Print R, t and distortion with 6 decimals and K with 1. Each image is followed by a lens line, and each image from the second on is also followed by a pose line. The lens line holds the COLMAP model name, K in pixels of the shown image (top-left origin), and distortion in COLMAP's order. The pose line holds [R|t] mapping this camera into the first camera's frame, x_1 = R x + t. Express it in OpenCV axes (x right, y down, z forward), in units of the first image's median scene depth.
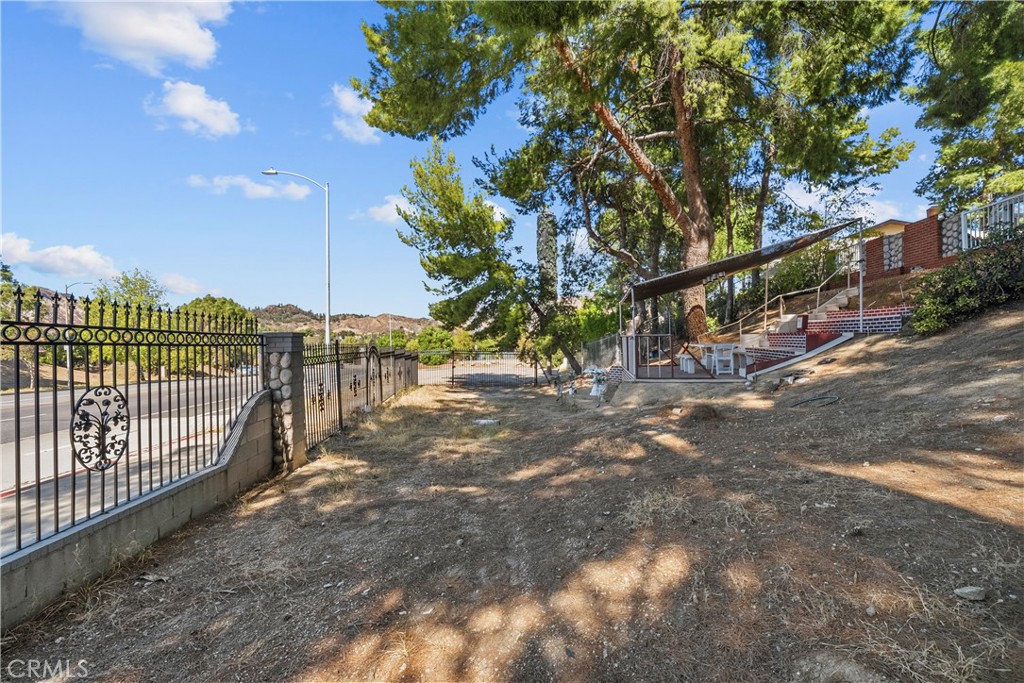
lens RADIAL K [[414.4, 0, 509.5], [0, 414.4, 340.3], [0, 0, 1]] dist [0.000276, -0.000668]
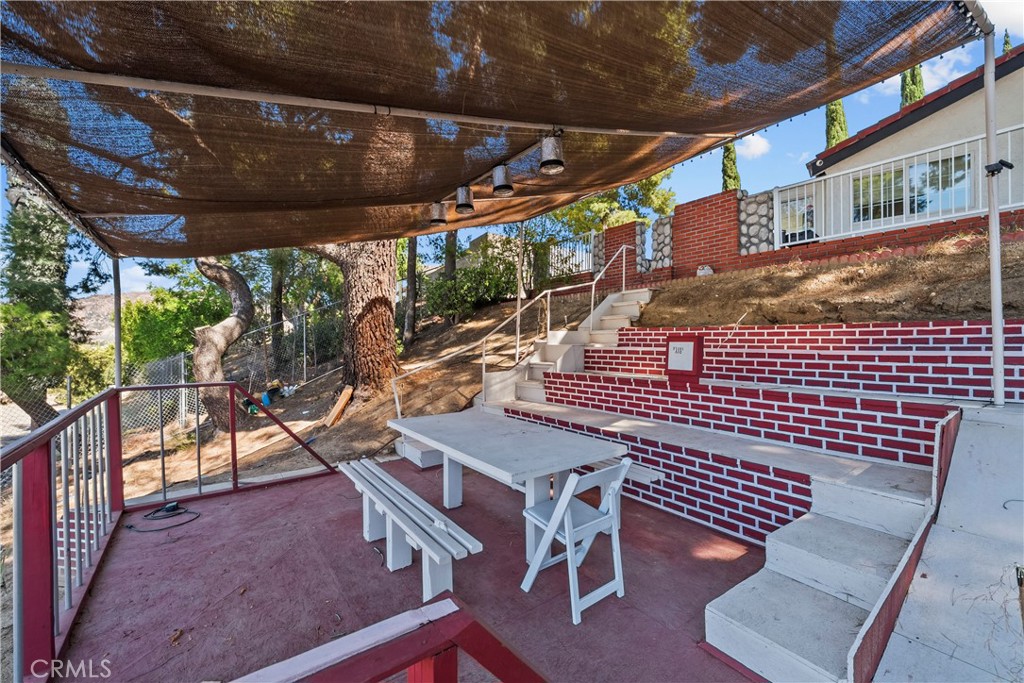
lens RADIAL K [[414.4, 0, 507.8], [0, 414.4, 346.0], [0, 0, 1]] dist [0.000276, -0.000668]
pose [[0.671328, 0.014476, 0.741019, 0.278628], [-0.009904, 0.999895, -0.010561, -0.040029], [-0.741094, -0.000249, 0.671401, 0.748002]]
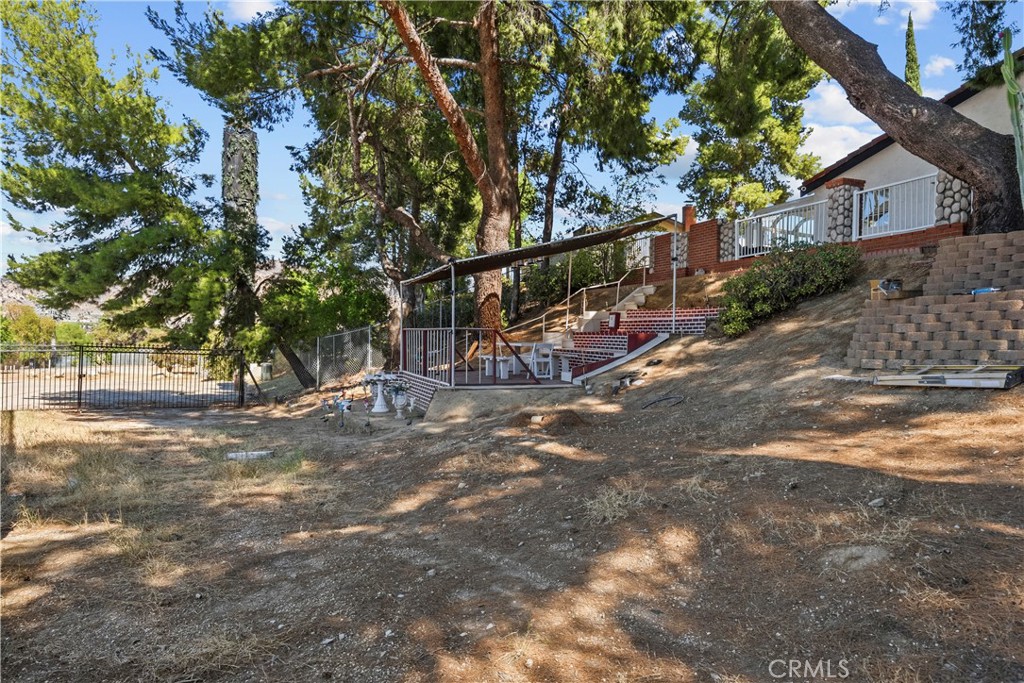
lens RADIAL K [[637.5, 0, 514.4], [0, 637.5, 338.6], [0, 0, 1]] dist [0.001151, 0.005912]
pose [[0.842644, 0.027735, 0.537756, -0.180608], [-0.027660, 0.999584, -0.008211, 0.010801], [-0.537759, -0.007956, 0.843061, -0.033506]]
